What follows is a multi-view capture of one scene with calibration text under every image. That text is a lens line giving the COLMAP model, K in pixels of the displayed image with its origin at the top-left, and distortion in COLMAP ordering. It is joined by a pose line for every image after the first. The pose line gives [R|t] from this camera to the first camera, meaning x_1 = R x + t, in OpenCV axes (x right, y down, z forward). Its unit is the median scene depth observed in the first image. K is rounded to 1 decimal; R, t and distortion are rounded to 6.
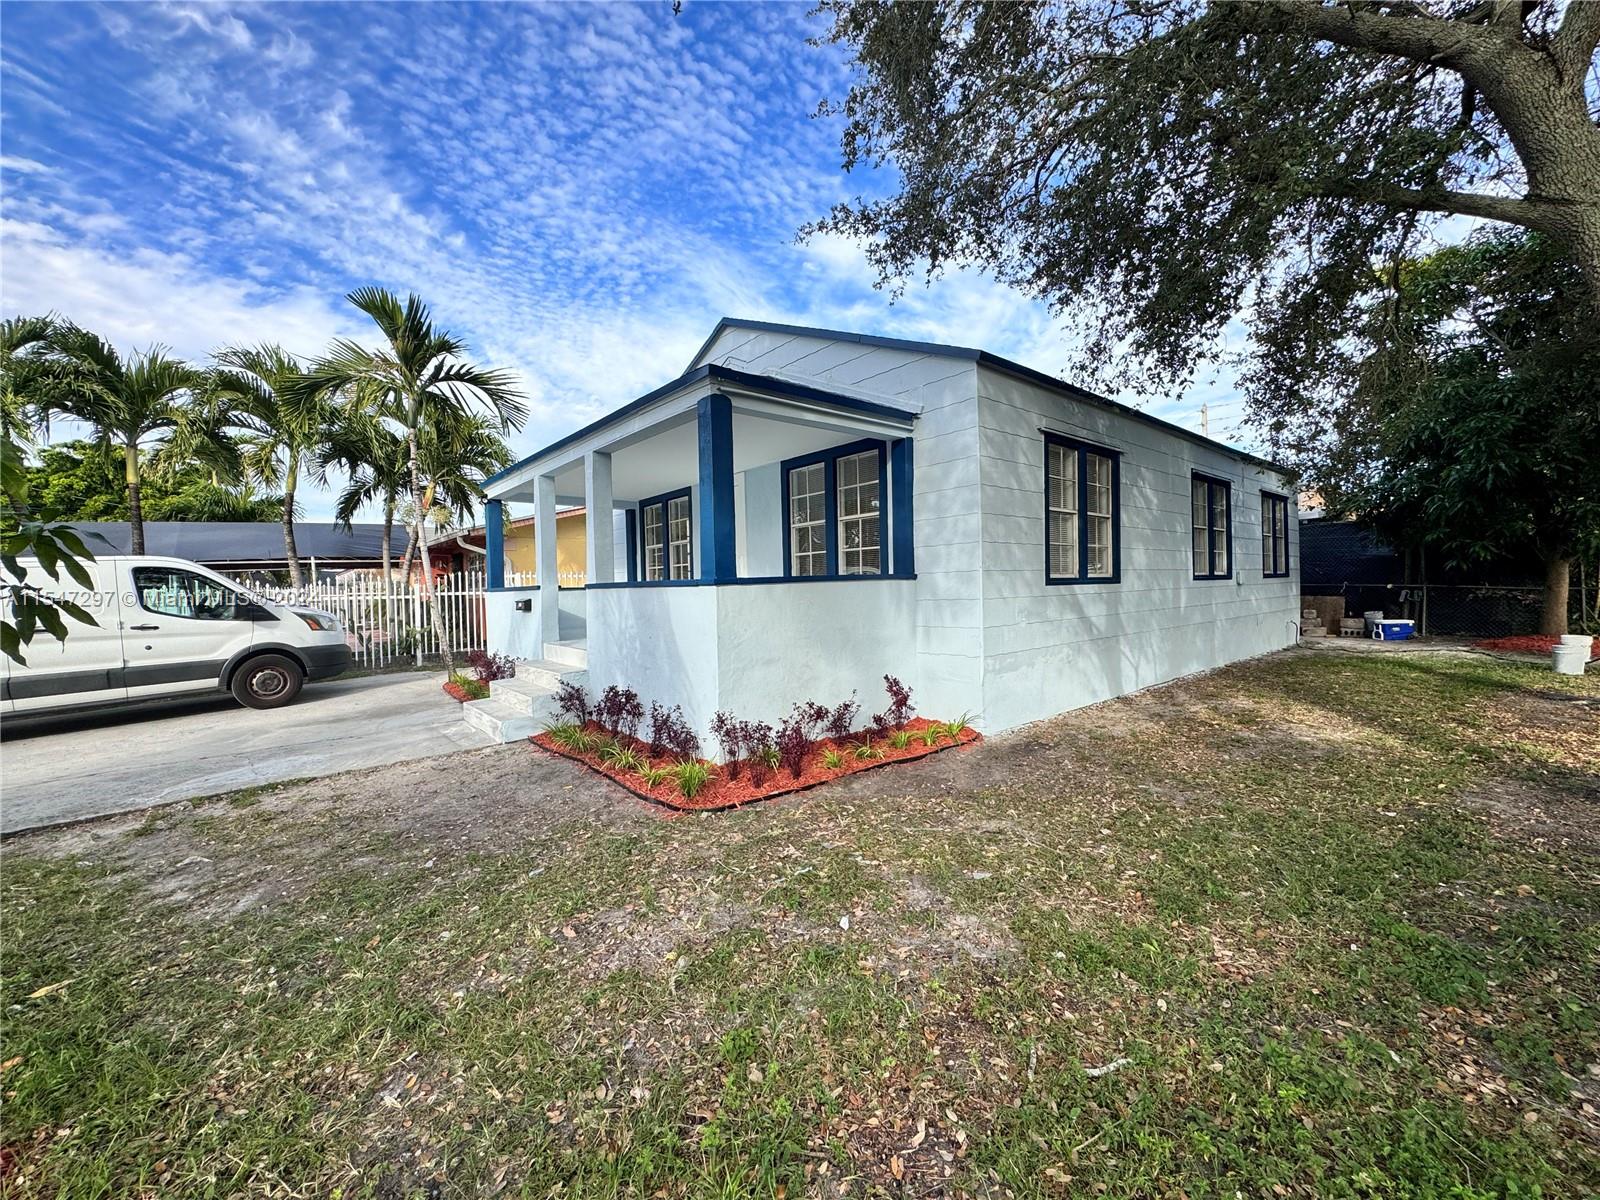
lens RADIAL K [[638.1, 0, 800.3], [0, 638.1, 601.3], [0, 0, 1]] dist [-0.001639, -0.000110]
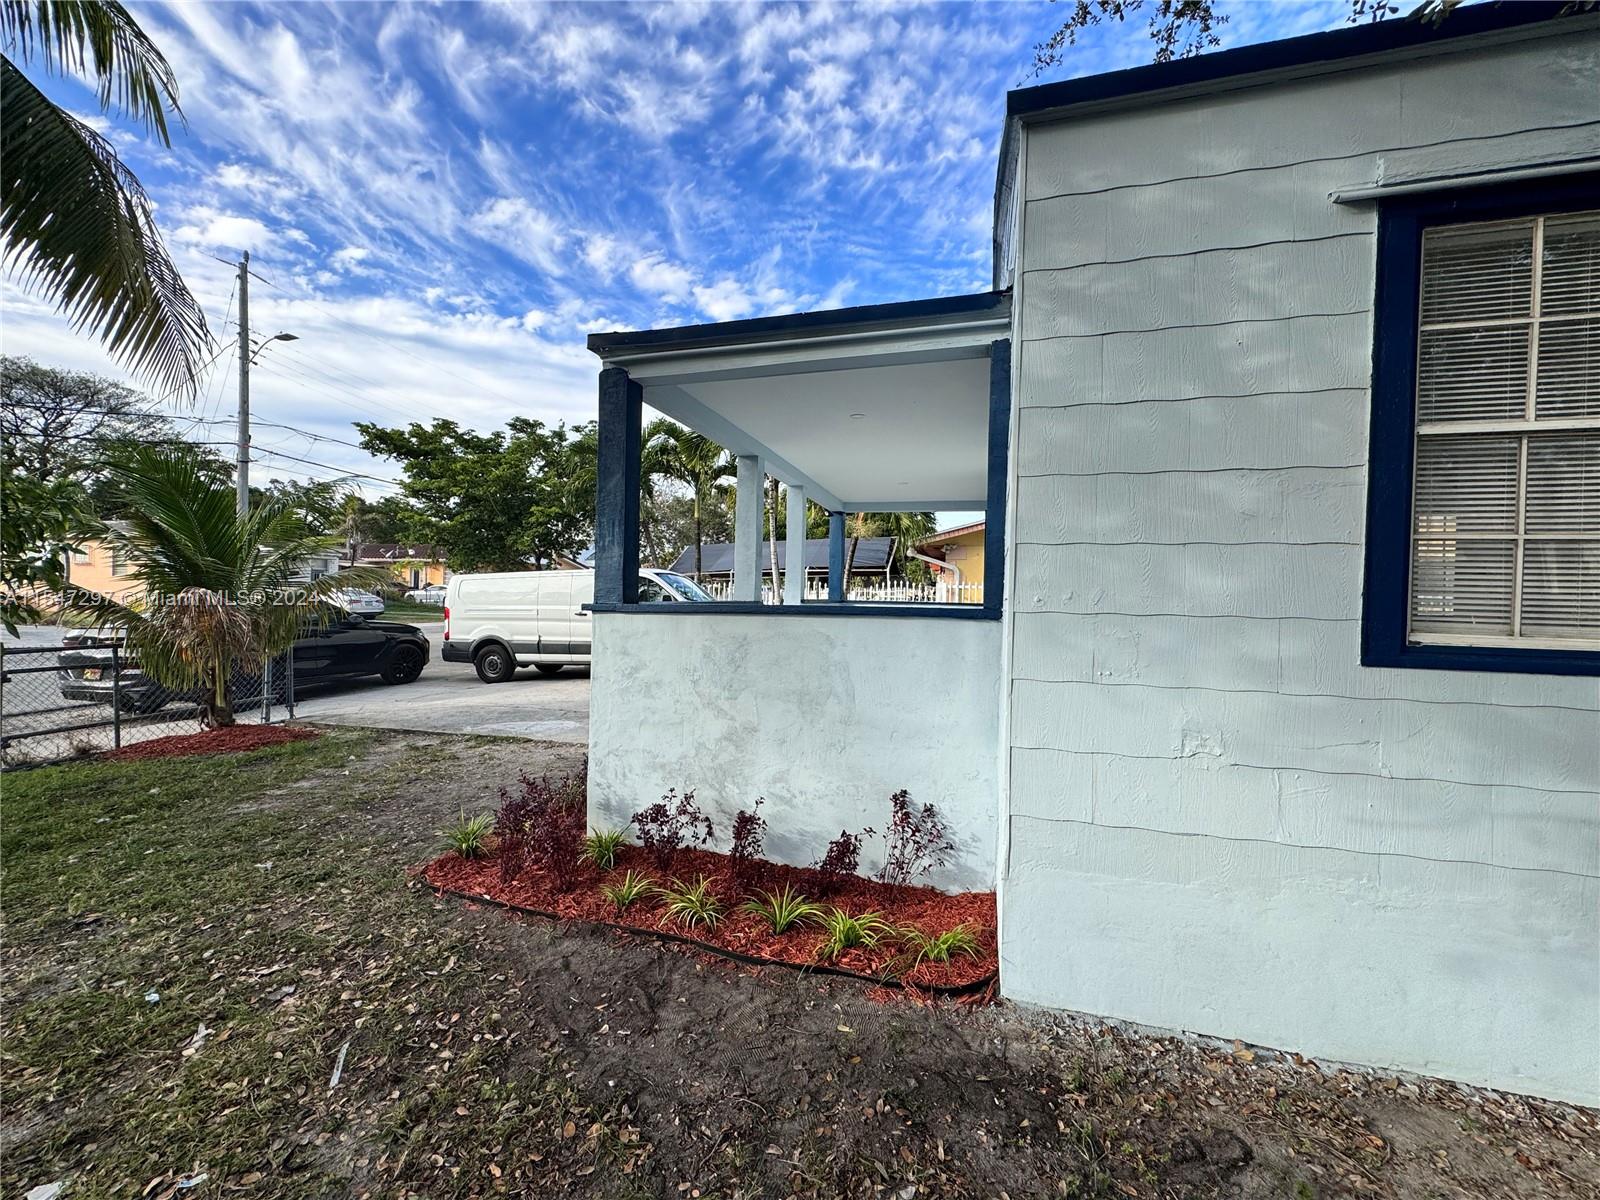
lens RADIAL K [[638.1, 0, 800.0], [0, 638.1, 593.9], [0, 0, 1]] dist [-0.001639, -0.000110]
pose [[0.551930, 0.033542, -0.833216, 0.530986], [-0.057979, 0.998316, 0.001782, -0.050059], [0.831873, 0.047326, 0.552945, 0.619895]]
